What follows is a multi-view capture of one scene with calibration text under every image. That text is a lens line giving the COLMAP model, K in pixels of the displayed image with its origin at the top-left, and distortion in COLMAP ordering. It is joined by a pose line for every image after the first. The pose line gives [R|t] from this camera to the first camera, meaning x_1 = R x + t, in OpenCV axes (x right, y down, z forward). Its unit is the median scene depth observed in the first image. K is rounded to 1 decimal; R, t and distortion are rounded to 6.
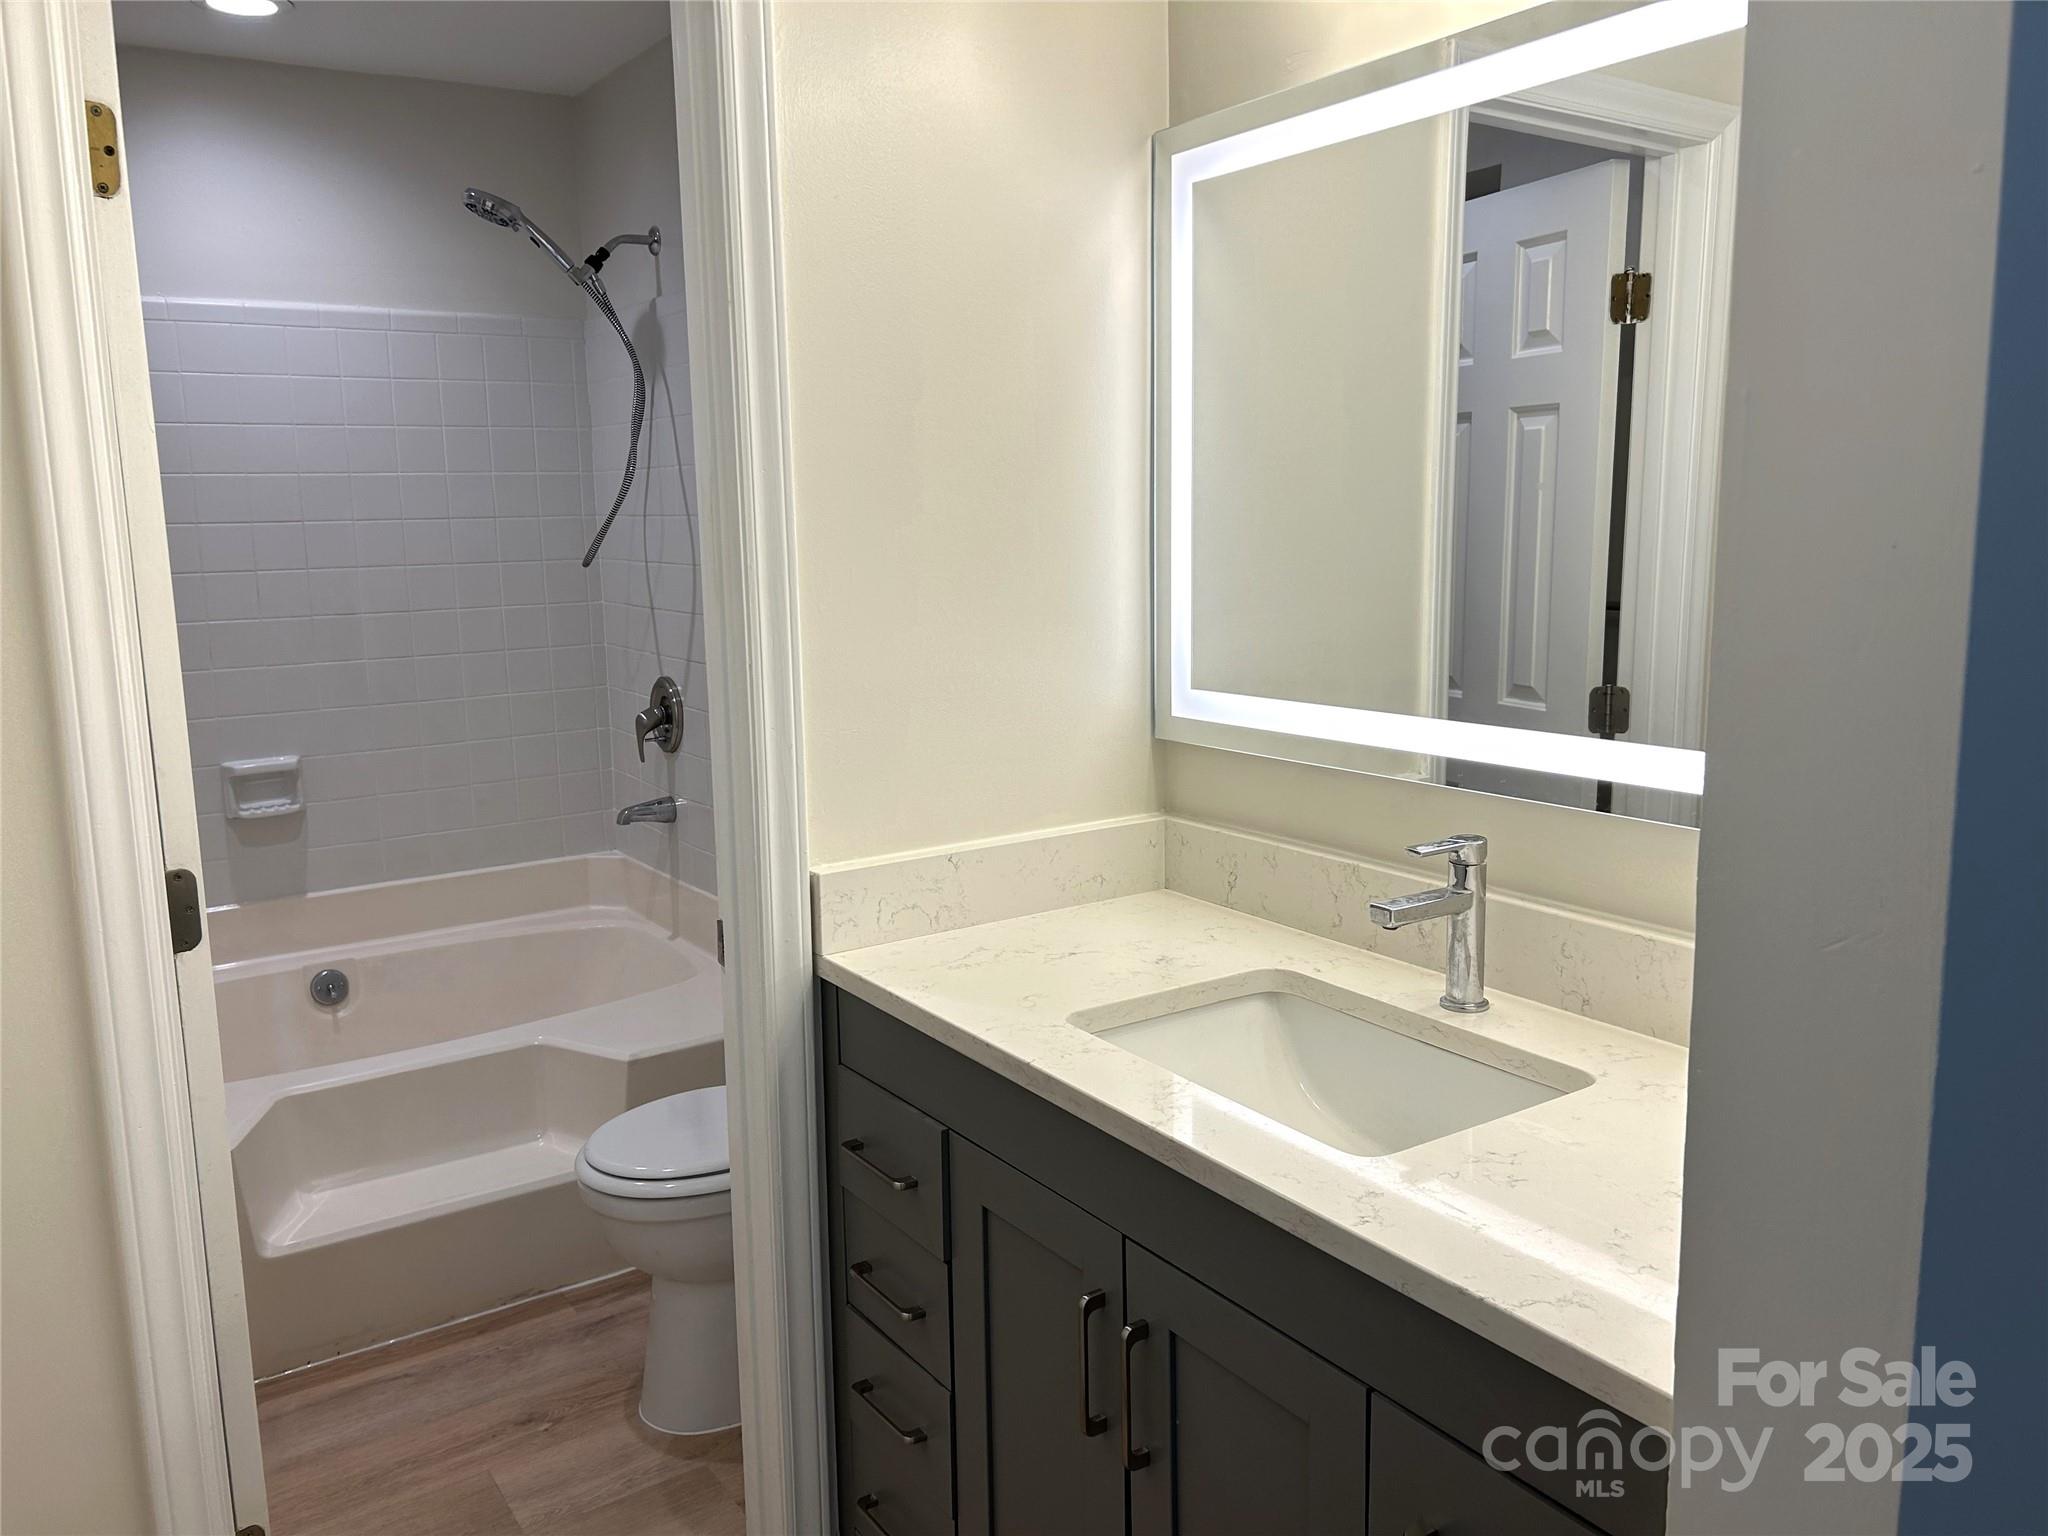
lens RADIAL K [[1539.0, 0, 1014.0], [0, 1539.0, 766.6], [0, 0, 1]] dist [0.066322, -0.081390]
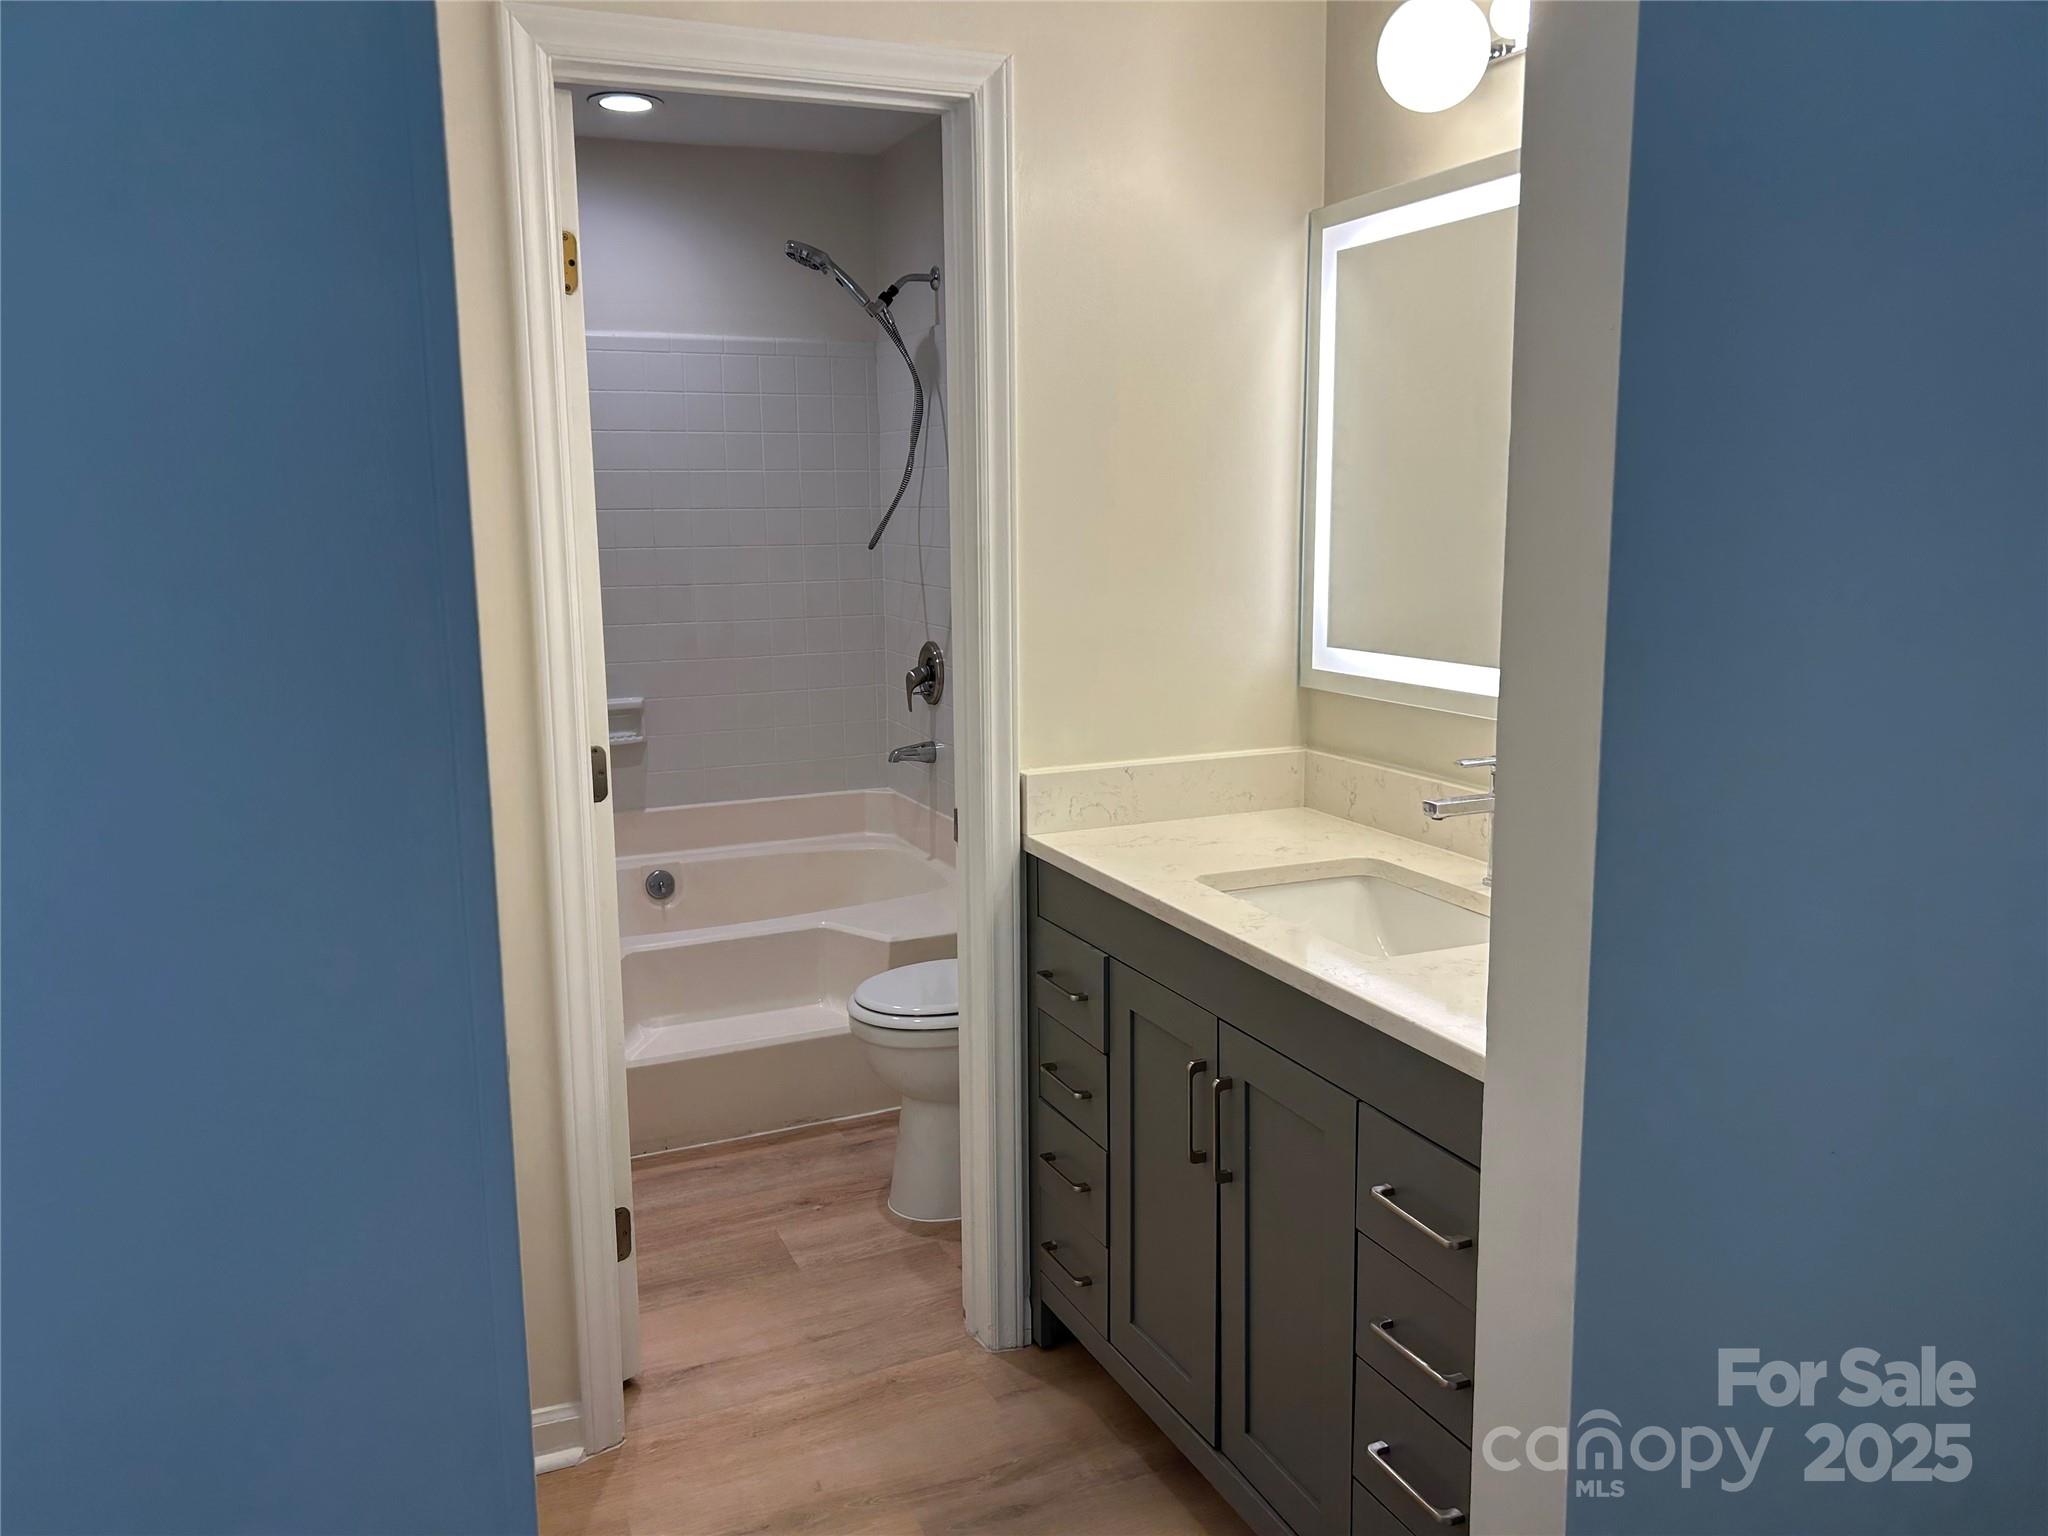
lens RADIAL K [[1539.0, 0, 1035.5], [0, 1539.0, 767.4], [0, 0, 1]] dist [0.066322, -0.081390]
pose [[0.986503, 0.036087, -0.159717, 0.074543], [-0.035155, 0.999344, 0.008662, 0.040255], [0.159925, -0.002930, 0.987125, -0.256419]]
